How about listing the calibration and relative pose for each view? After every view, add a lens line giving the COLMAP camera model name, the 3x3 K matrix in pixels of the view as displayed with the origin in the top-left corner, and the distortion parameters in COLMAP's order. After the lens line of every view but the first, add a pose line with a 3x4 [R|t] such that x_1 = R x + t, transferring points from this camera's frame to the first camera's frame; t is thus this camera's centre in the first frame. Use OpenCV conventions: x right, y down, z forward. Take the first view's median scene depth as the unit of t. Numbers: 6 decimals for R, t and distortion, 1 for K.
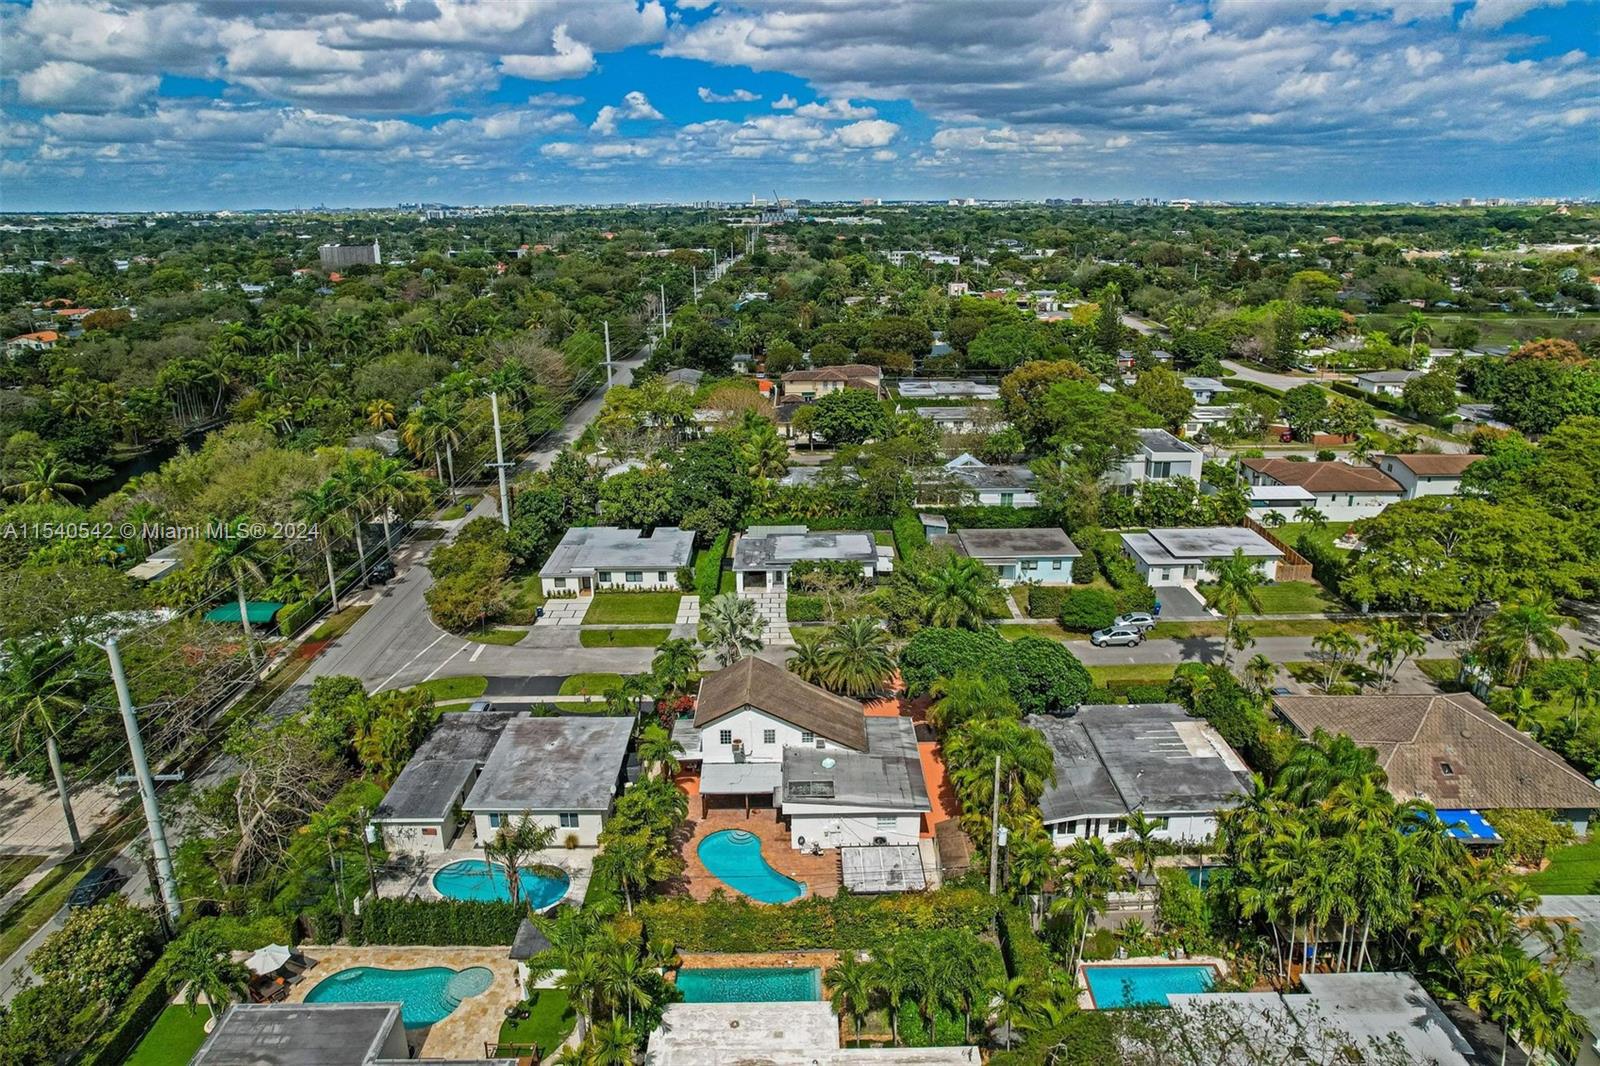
lens RADIAL K [[1041.9, 0, 817.1], [0, 1041.9, 523.4], [0, 0, 1]] dist [-0.079824, 0.057428]
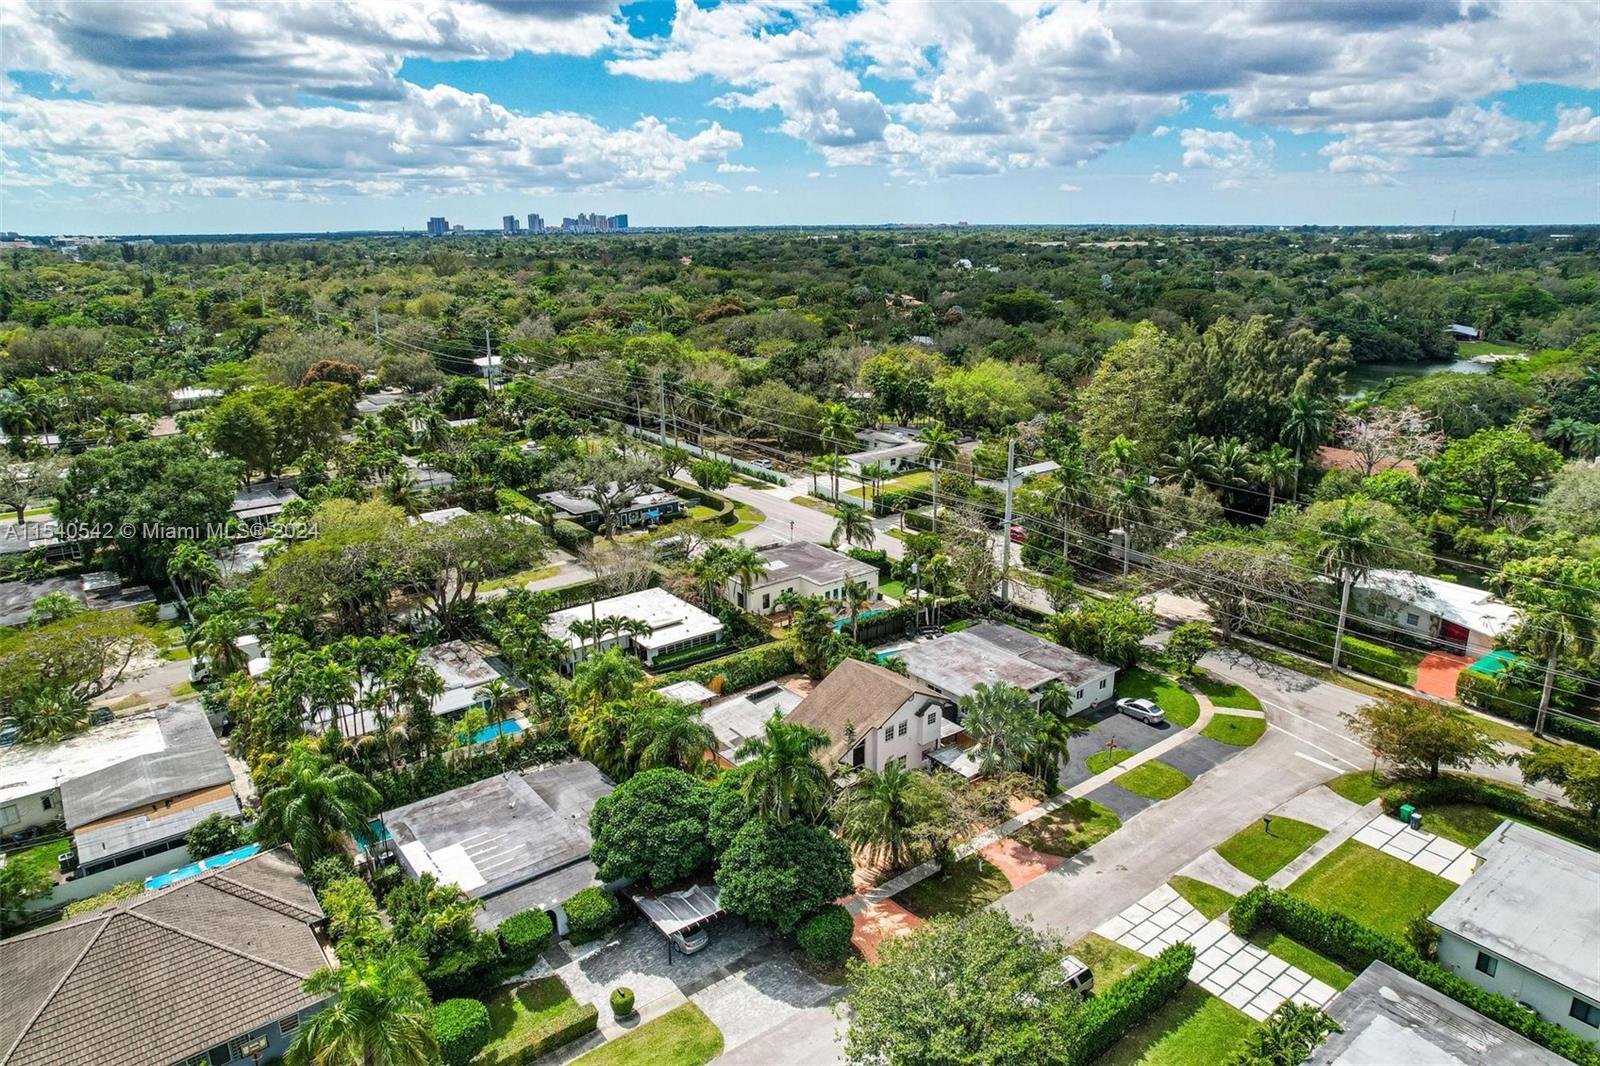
lens RADIAL K [[1021.4, 0, 804.3], [0, 1021.4, 533.2], [0, 0, 1]] dist [-0.073029, 0.061397]
pose [[-0.802373, 0.183691, -0.567852, 0.368692], [-0.167674, 0.843756, 0.509864, -0.321975], [0.572786, 0.504315, -0.646206, 1.040974]]
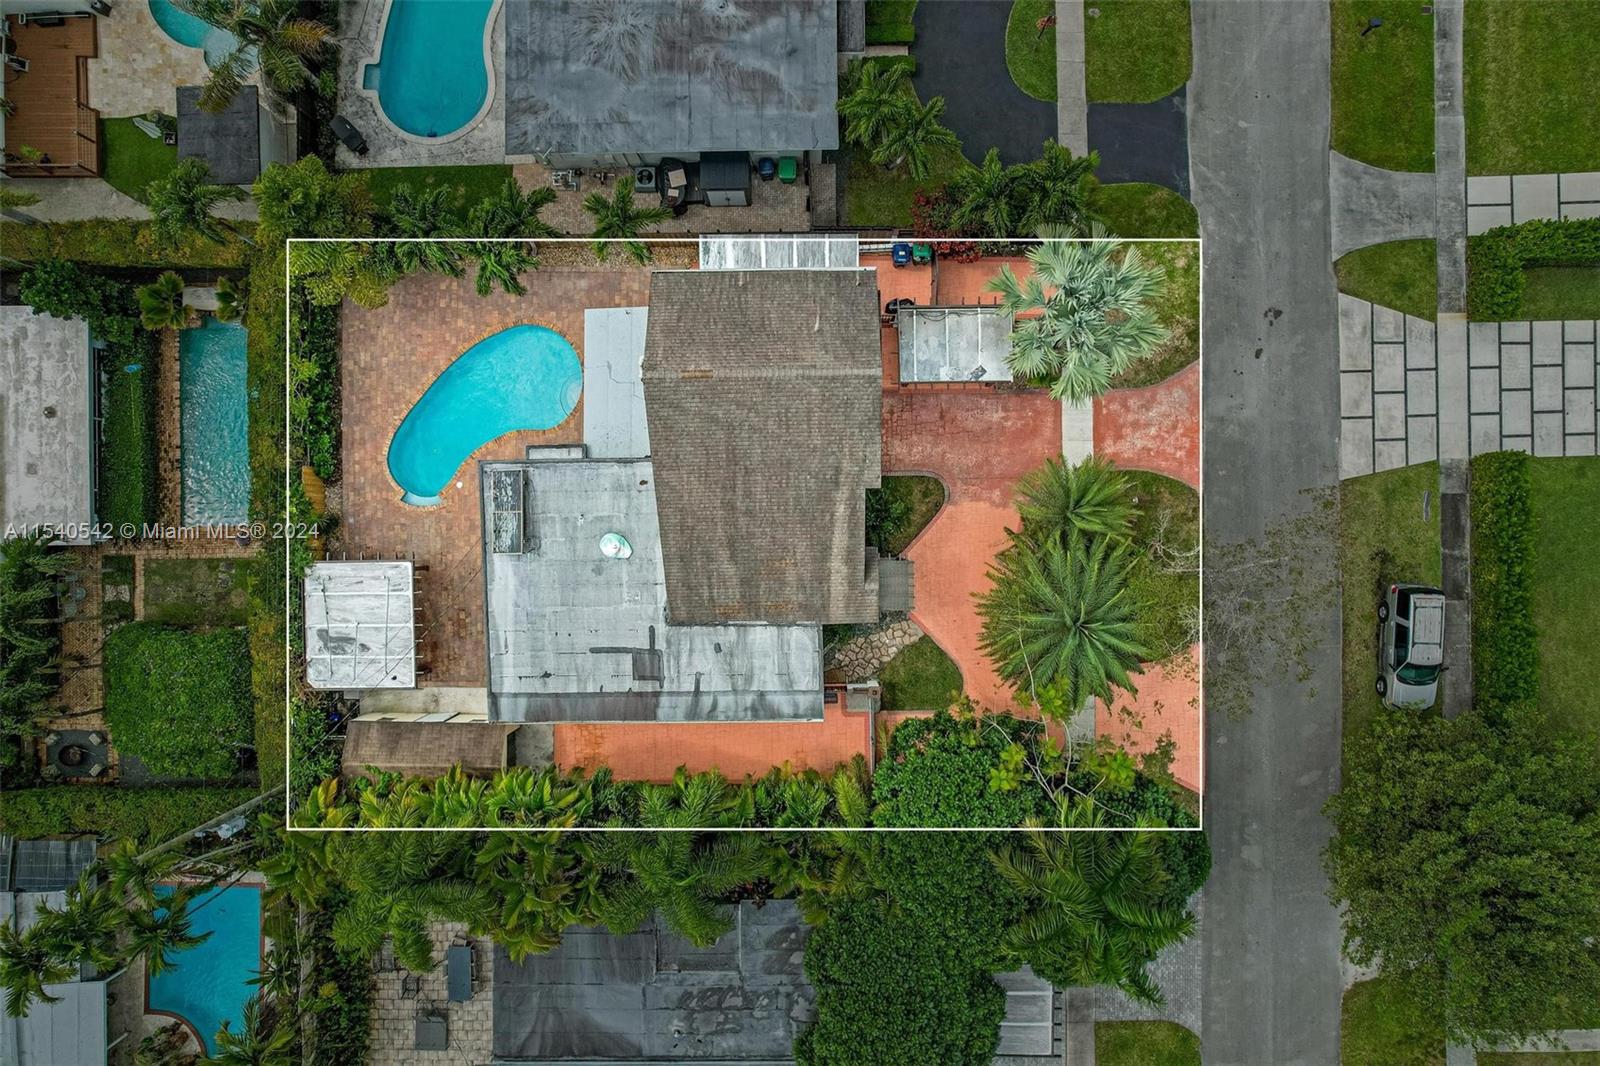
lens RADIAL K [[1021.4, 0, 804.3], [0, 1021.4, 533.2], [0, 0, 1]] dist [-0.073029, 0.061397]
pose [[-0.011643, 0.999890, 0.009174, 0.000070], [-0.290154, -0.012159, 0.956903, -0.184865], [0.956909, 0.008479, 0.290263, 0.603047]]
